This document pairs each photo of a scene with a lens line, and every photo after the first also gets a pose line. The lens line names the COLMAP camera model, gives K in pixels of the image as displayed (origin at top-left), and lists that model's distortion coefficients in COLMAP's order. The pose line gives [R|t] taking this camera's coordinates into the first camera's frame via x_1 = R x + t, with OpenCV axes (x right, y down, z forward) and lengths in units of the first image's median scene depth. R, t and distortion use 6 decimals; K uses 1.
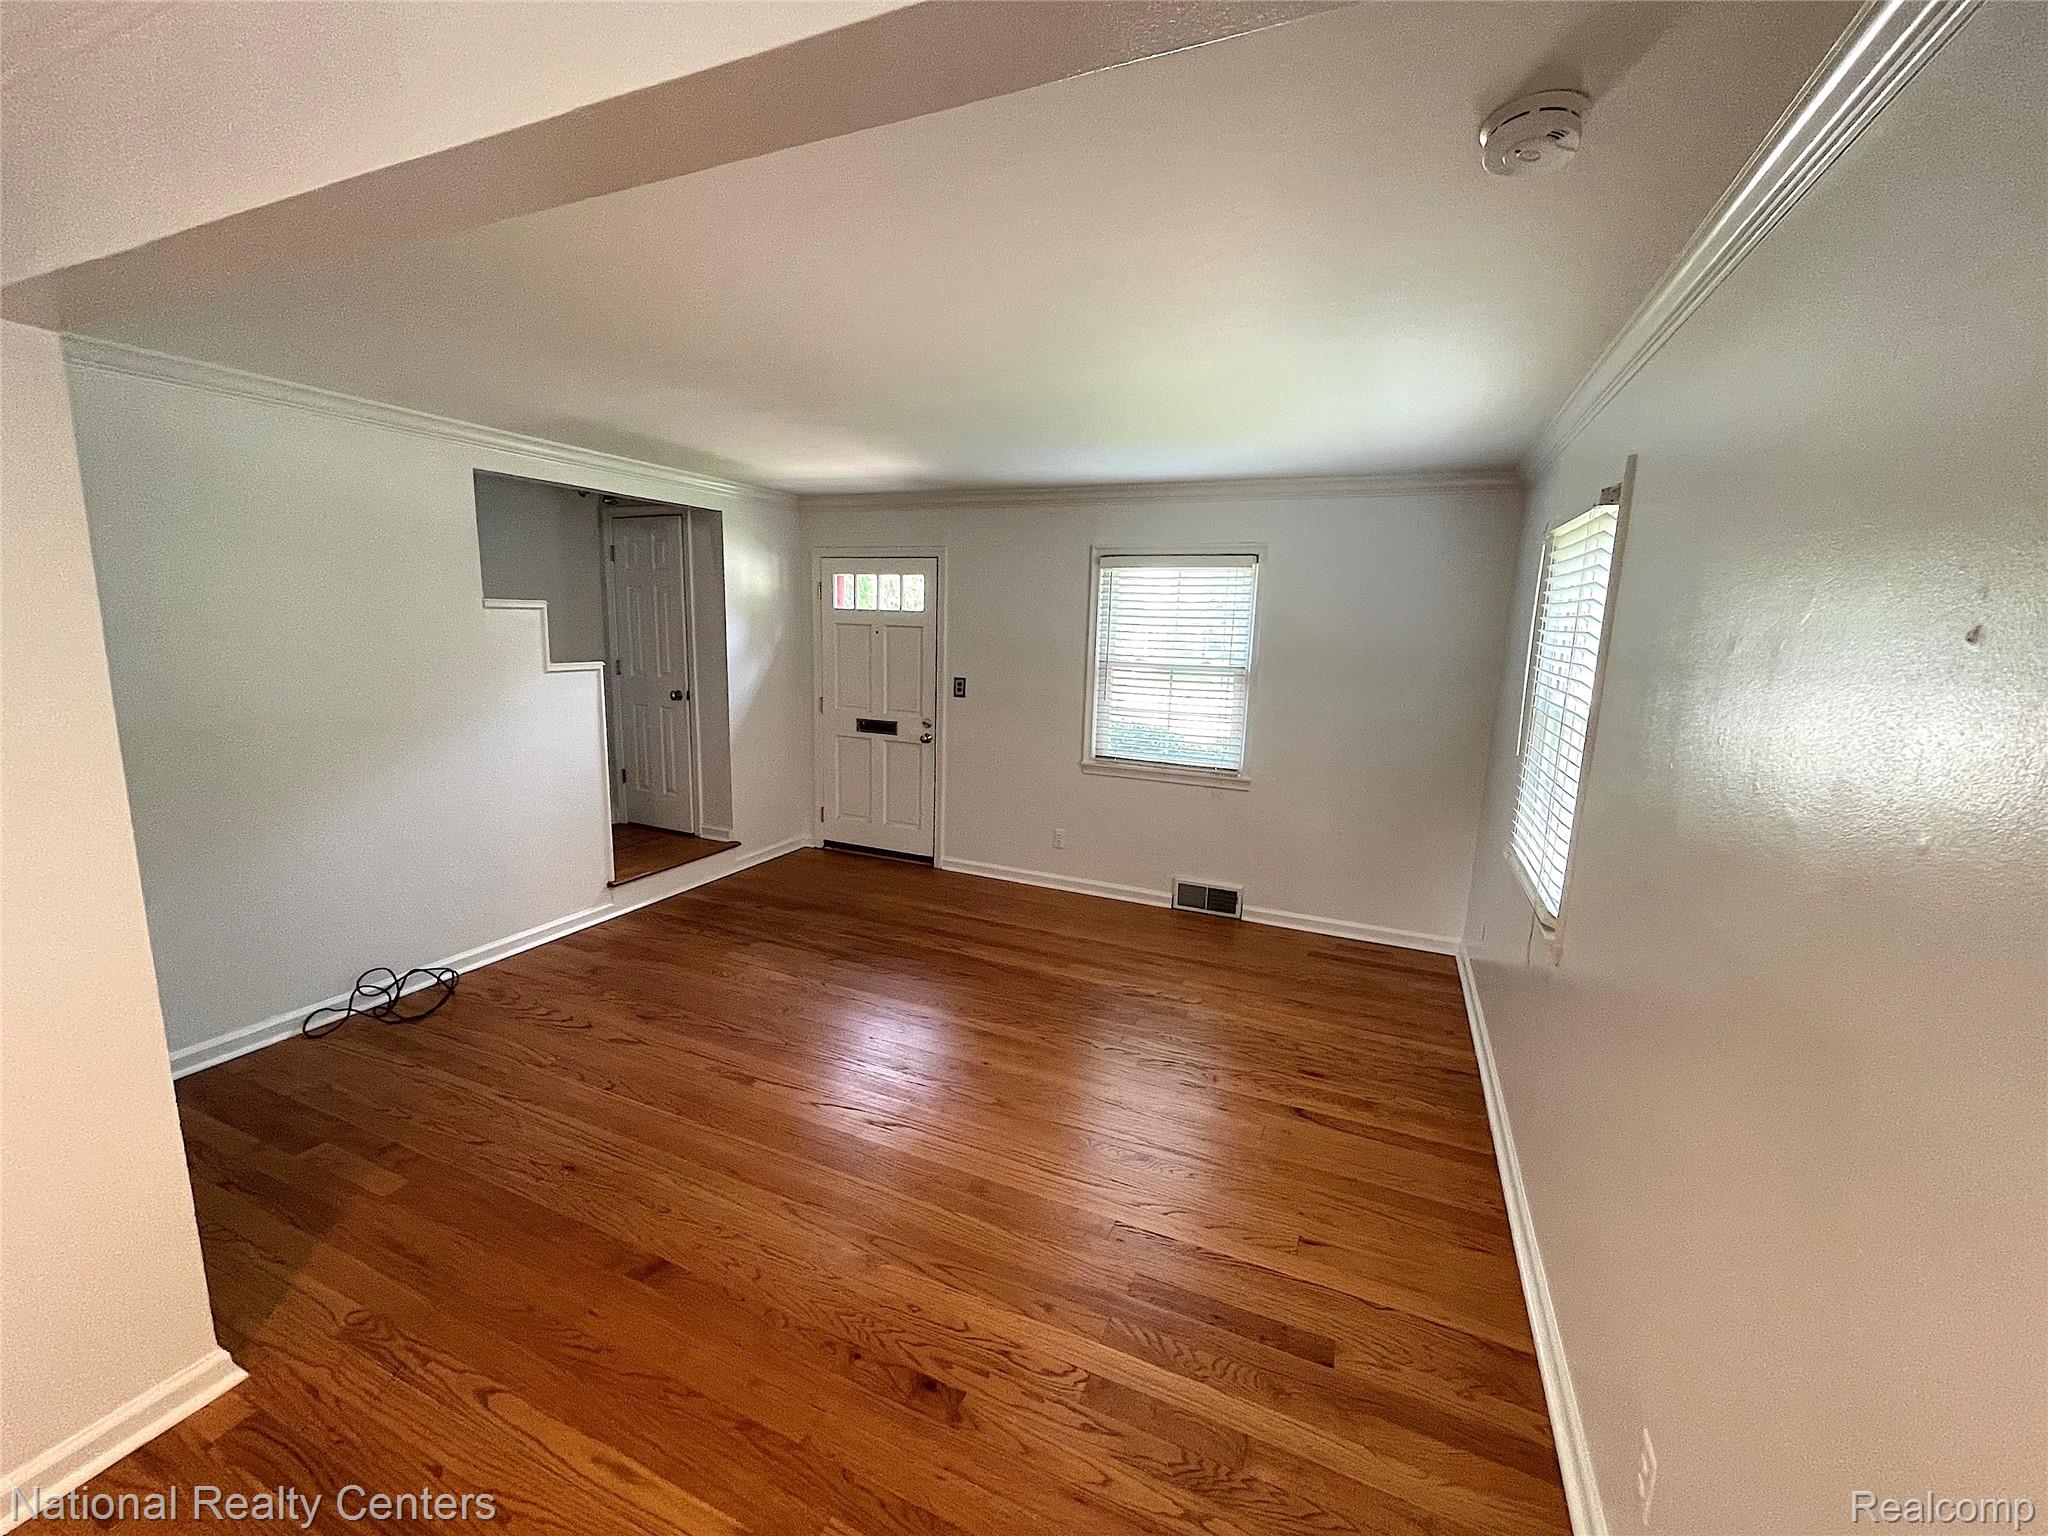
lens RADIAL K [[830.3, 0, 1022.3], [0, 830.3, 766.3], [0, 0, 1]] dist [-0.000428, 0.000476]
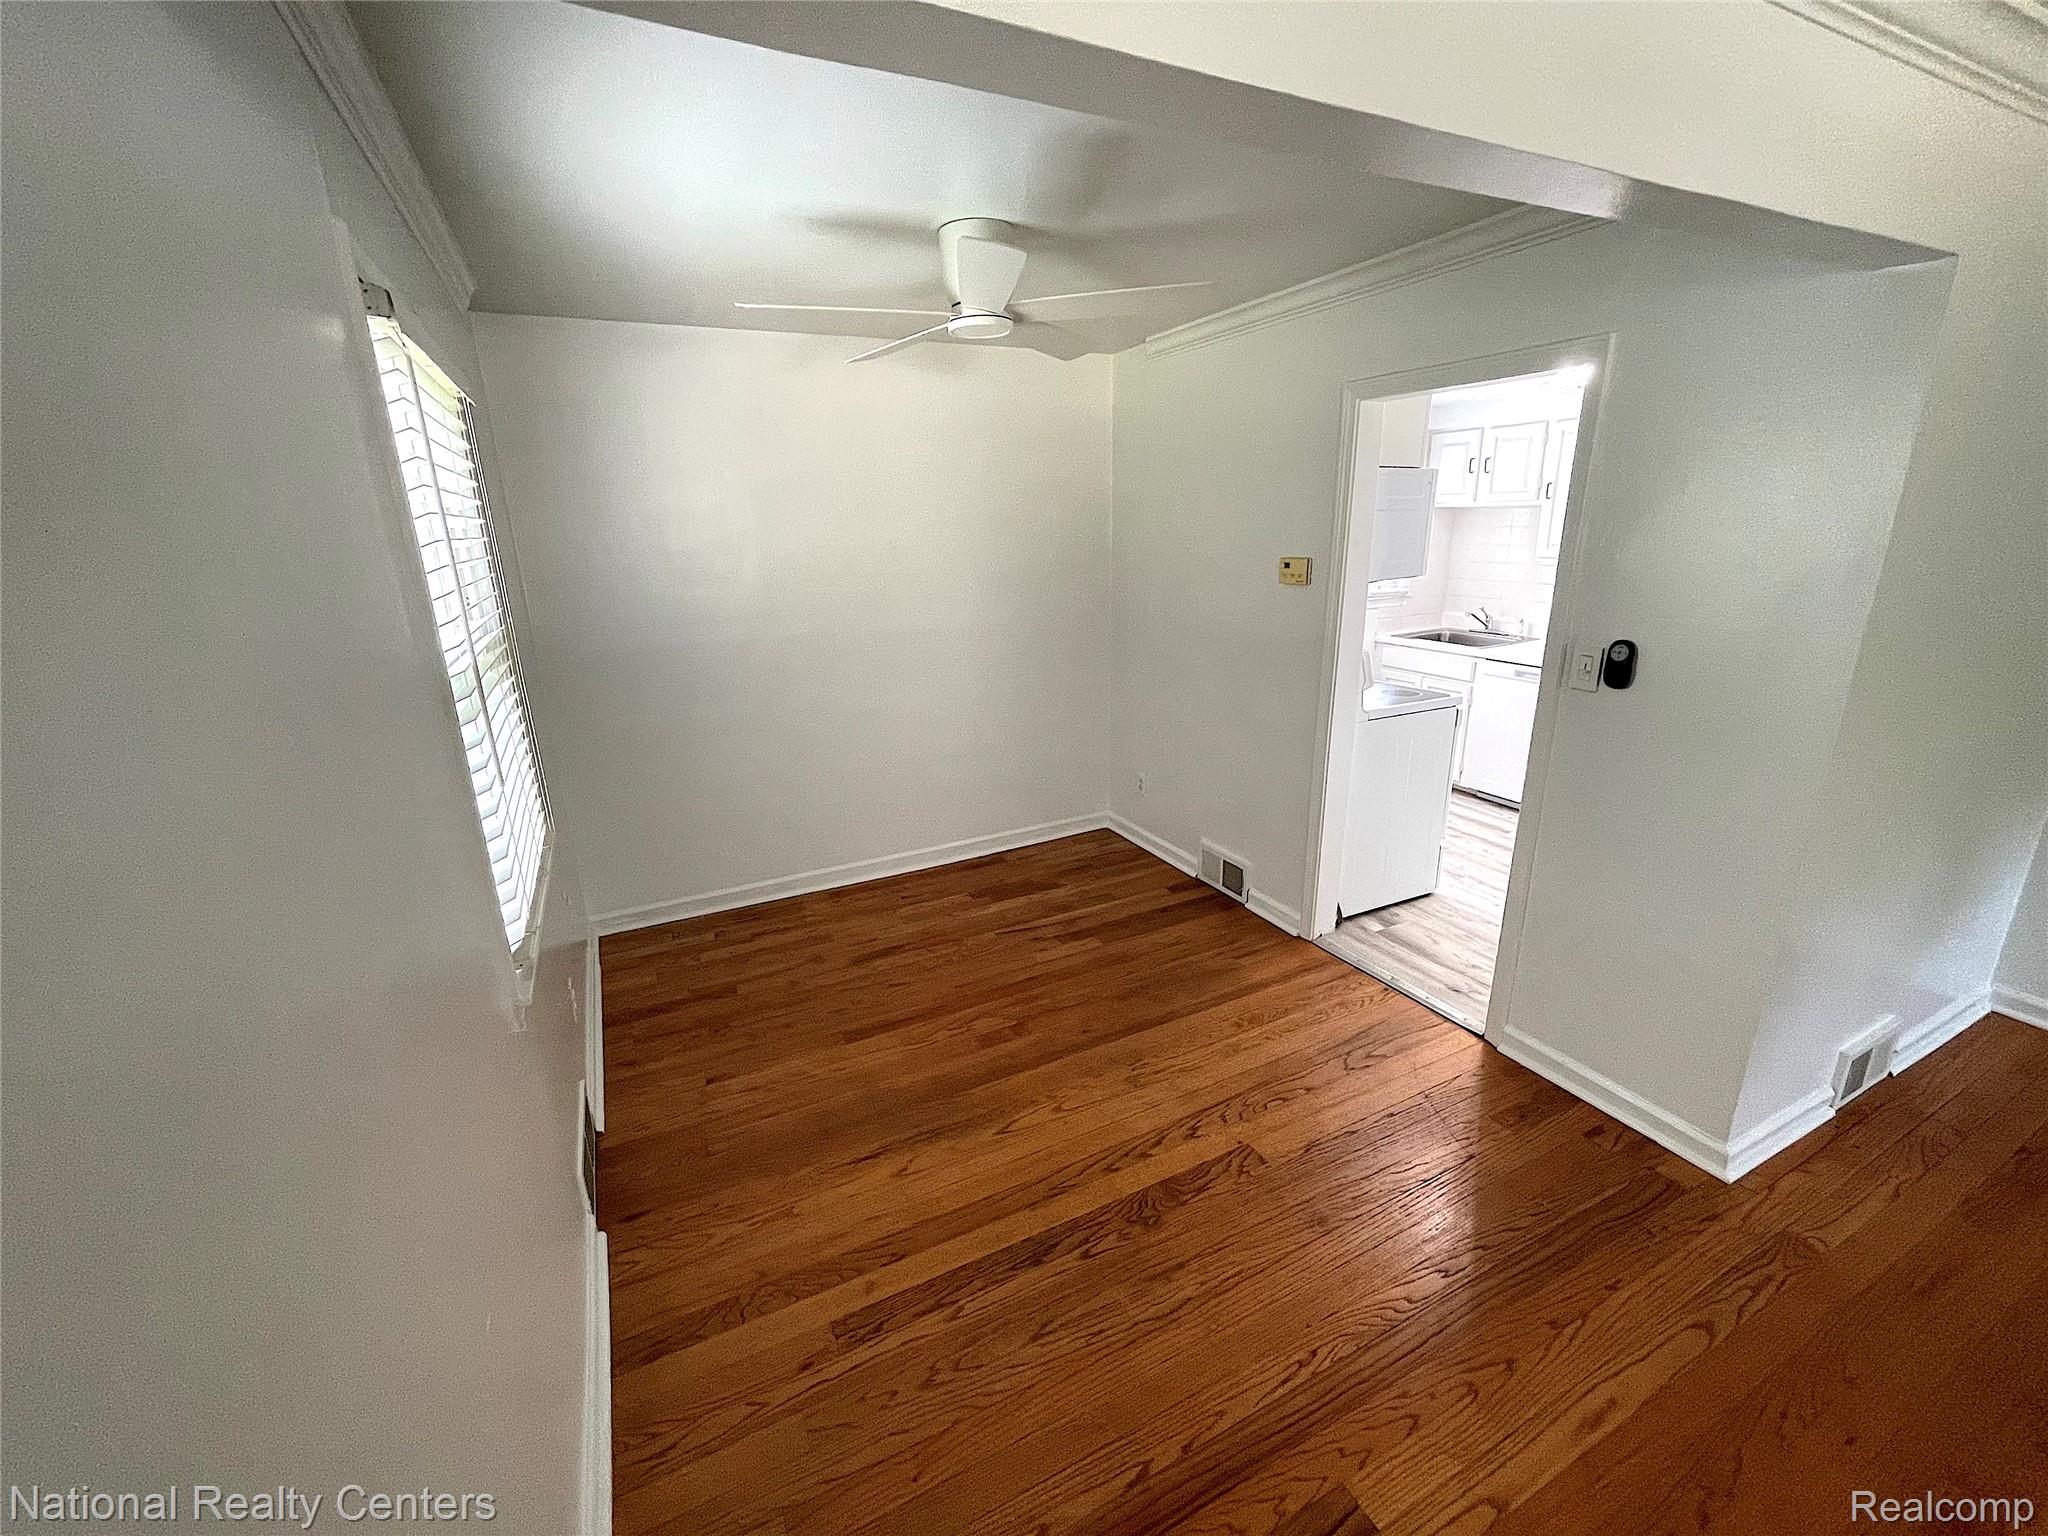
lens RADIAL K [[830.3, 0, 1023.9], [0, 830.3, 768.1], [0, 0, 1]] dist [-0.000428, 0.000476]
pose [[-0.643205, 0.200304, -0.739030, 0.502262], [-0.134368, 0.920672, 0.366481, -0.113495], [0.753812, 0.335025, -0.565266, 0.781105]]
